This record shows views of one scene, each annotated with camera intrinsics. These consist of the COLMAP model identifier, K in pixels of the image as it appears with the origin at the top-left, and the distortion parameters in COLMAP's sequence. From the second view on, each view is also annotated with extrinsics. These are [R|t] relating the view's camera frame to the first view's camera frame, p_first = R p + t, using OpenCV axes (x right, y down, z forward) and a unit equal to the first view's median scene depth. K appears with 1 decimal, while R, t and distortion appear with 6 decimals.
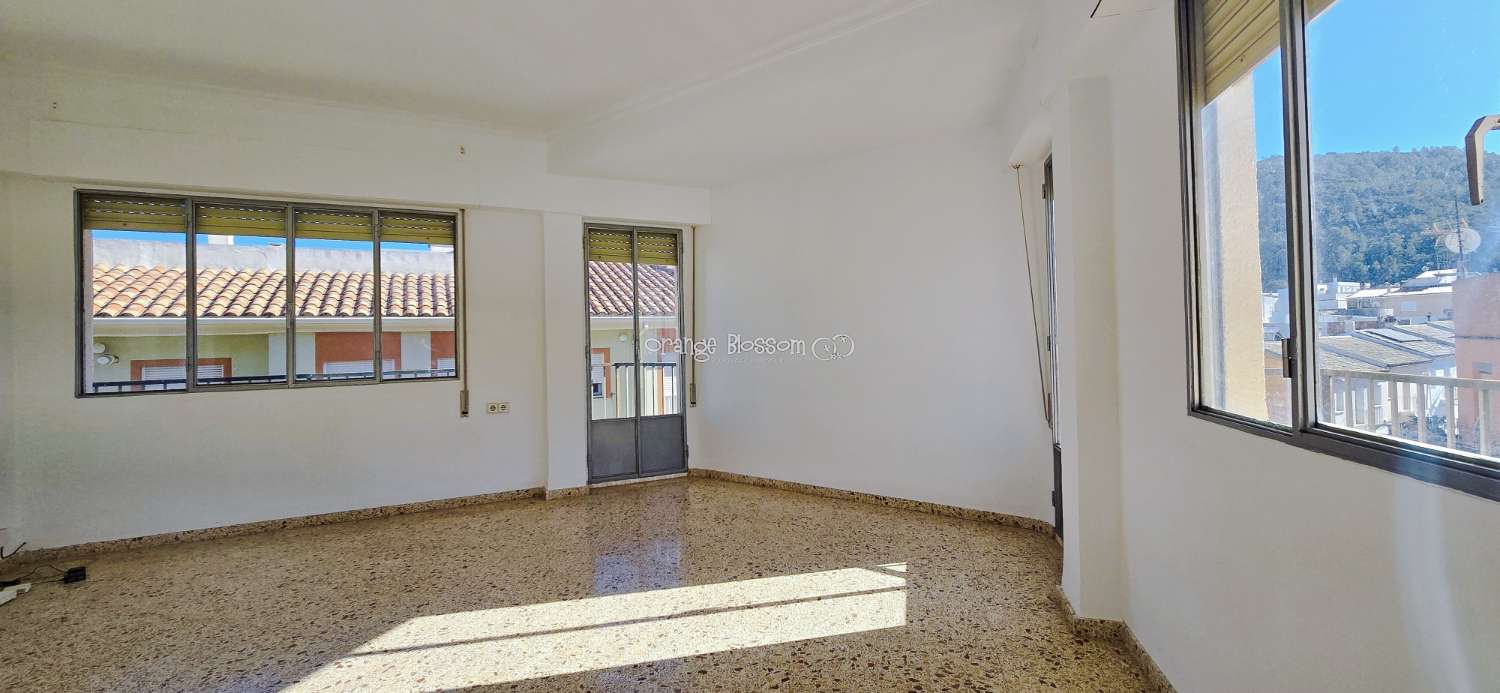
lens RADIAL K [[606.5, 0, 755.9], [0, 606.5, 339.9], [0, 0, 1]] dist [-0.001084, -0.000091]
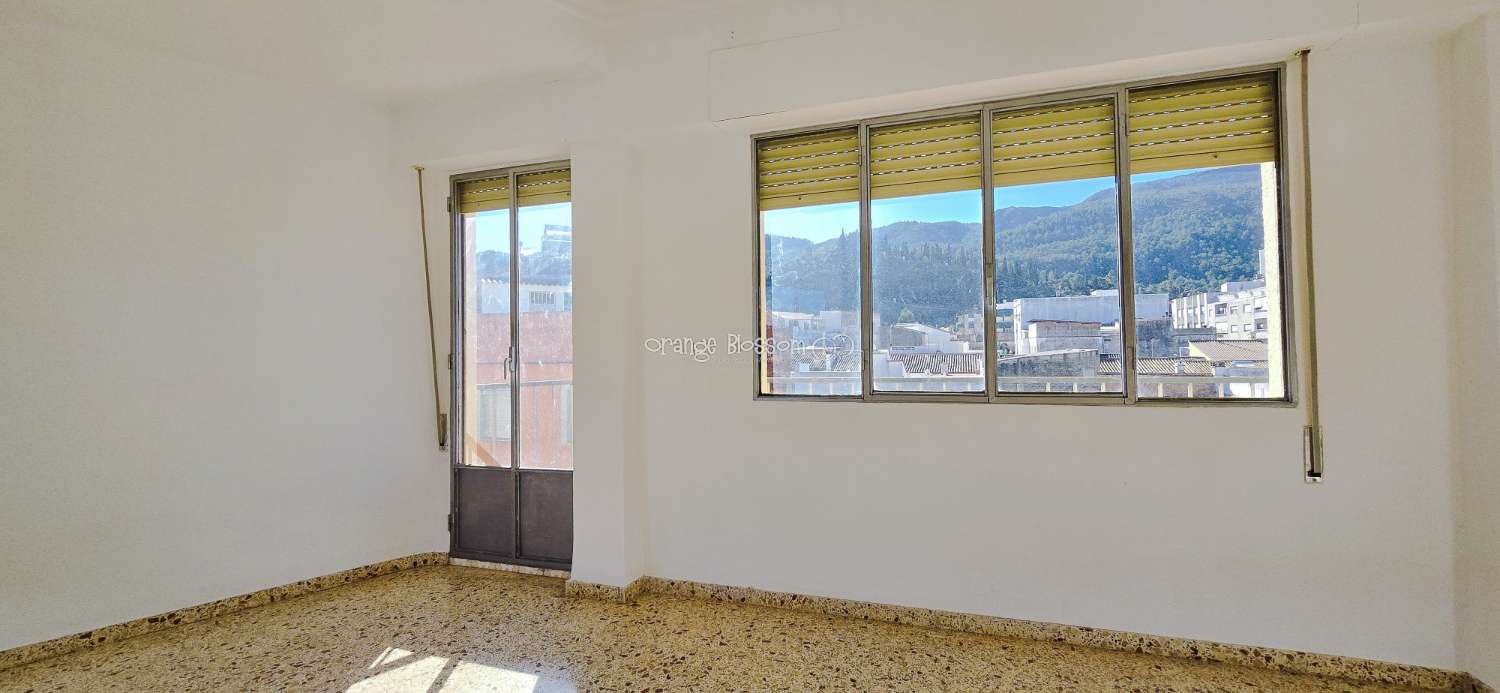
lens RADIAL K [[611.8, 0, 754.4], [0, 611.8, 332.9], [0, 0, 1]] dist [-0.002992, -0.000197]
pose [[0.081546, 0.047637, 0.995530, -0.514709], [0.009759, 0.998771, -0.048592, 0.014987], [-0.996622, 0.013678, 0.080981, 0.496710]]
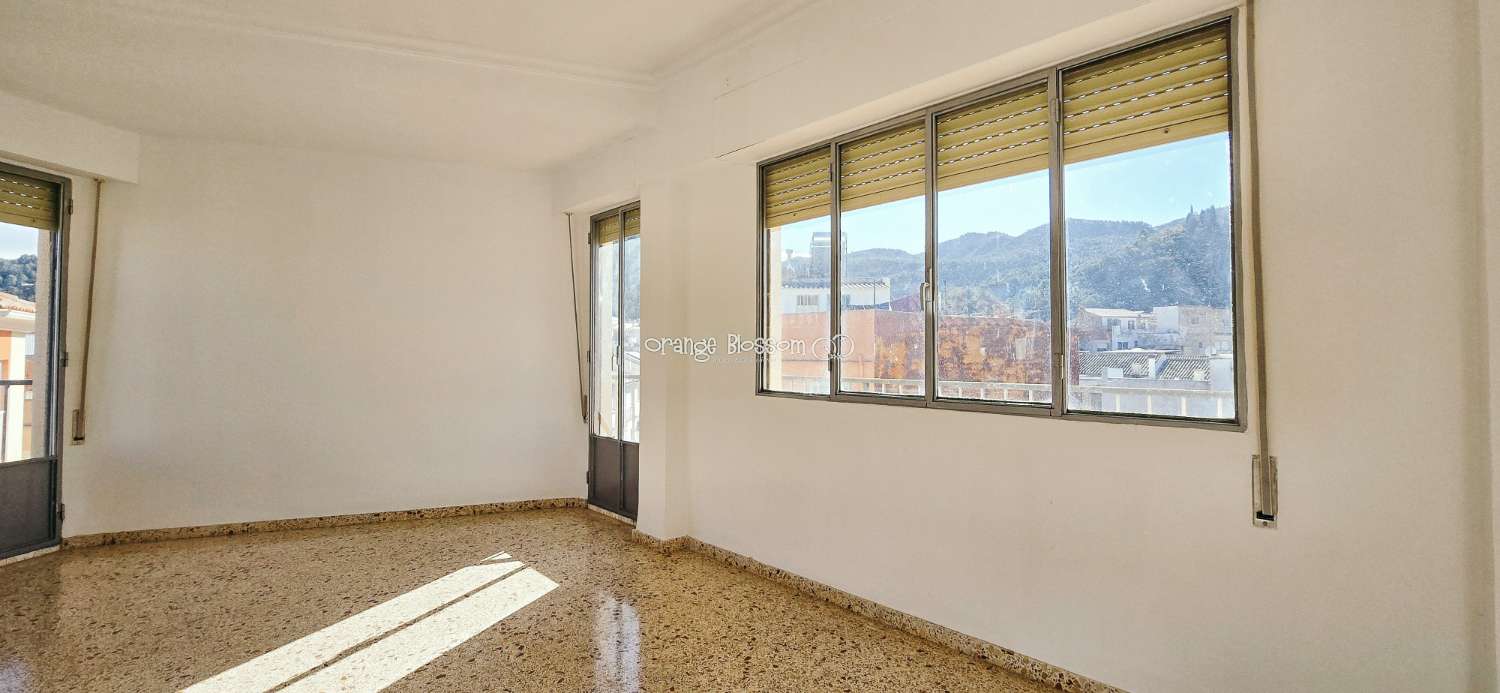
lens RADIAL K [[611.2, 0, 754.2], [0, 611.2, 333.6], [0, 0, 1]] dist [0.003574, -0.004524]
pose [[0.531366, 0.046434, 0.845869, -0.490705], [-0.015017, 0.998856, -0.045399, 0.013719], [-0.847009, 0.011421, 0.531456, 0.012470]]
